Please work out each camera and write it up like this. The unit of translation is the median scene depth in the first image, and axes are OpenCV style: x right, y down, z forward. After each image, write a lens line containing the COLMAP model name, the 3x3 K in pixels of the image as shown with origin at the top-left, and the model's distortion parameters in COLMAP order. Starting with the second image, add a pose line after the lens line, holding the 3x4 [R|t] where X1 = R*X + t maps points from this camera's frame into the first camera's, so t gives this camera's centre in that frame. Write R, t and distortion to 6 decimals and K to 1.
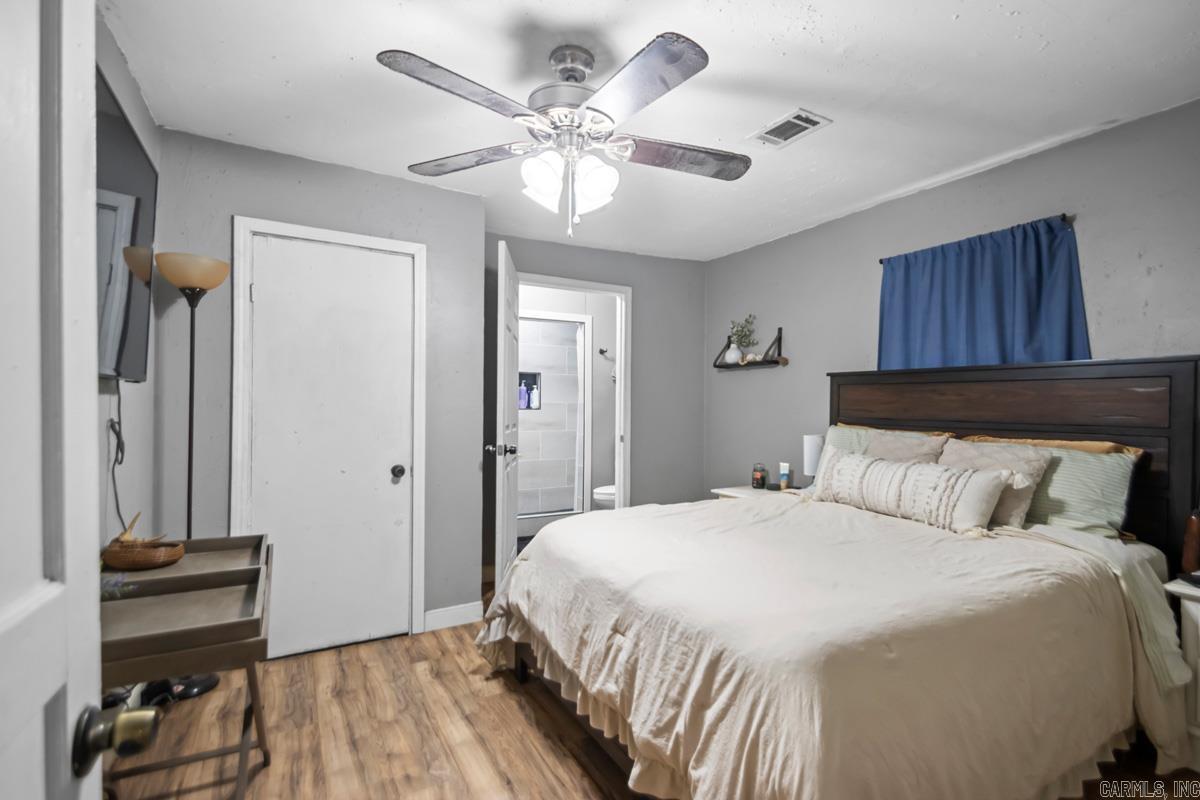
lens RADIAL K [[564.6, 0, 604.1], [0, 564.6, 407.0], [0, 0, 1]] dist [0.023739, -0.010000]
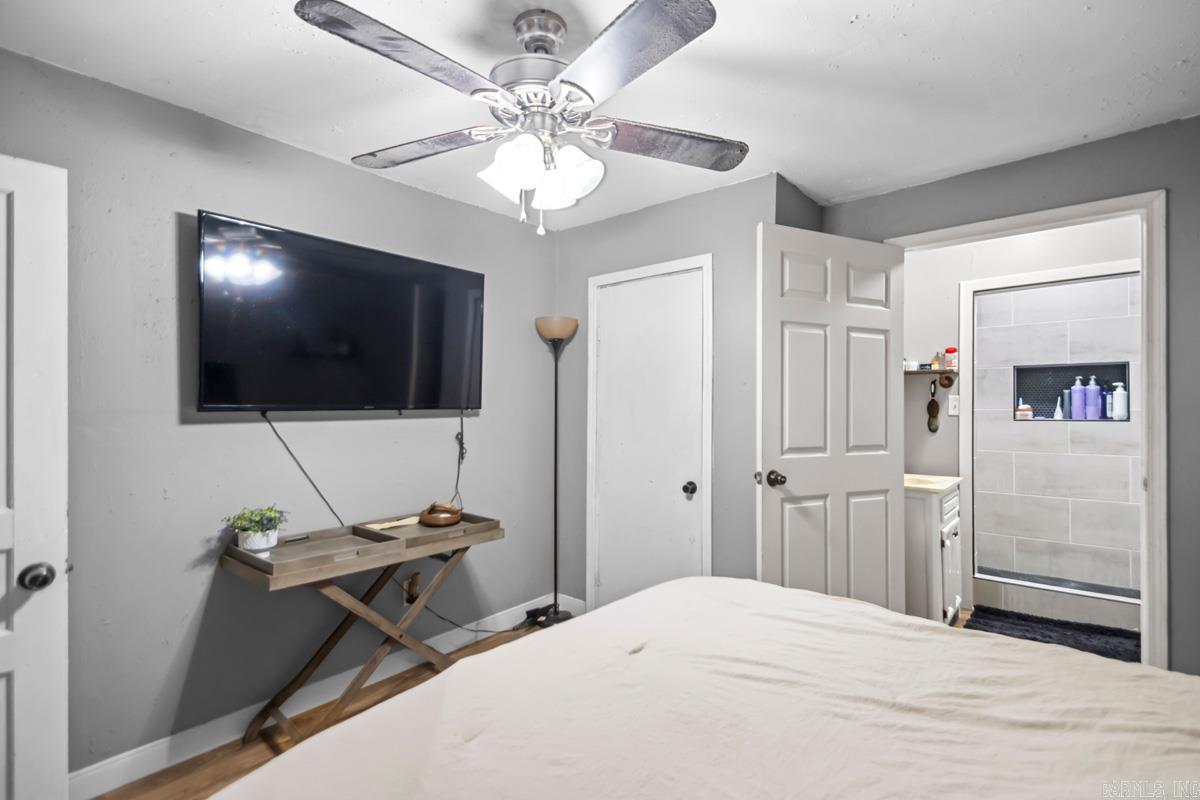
lens RADIAL K [[564.6, 0, 602.5], [0, 564.6, 404.9], [0, 0, 1]] dist [0.023739, -0.010000]
pose [[0.368672, -0.017536, -0.929394, 0.253642], [0.009339, 0.999841, -0.015161, -0.009500], [0.929513, -0.003090, 0.368777, 0.242597]]
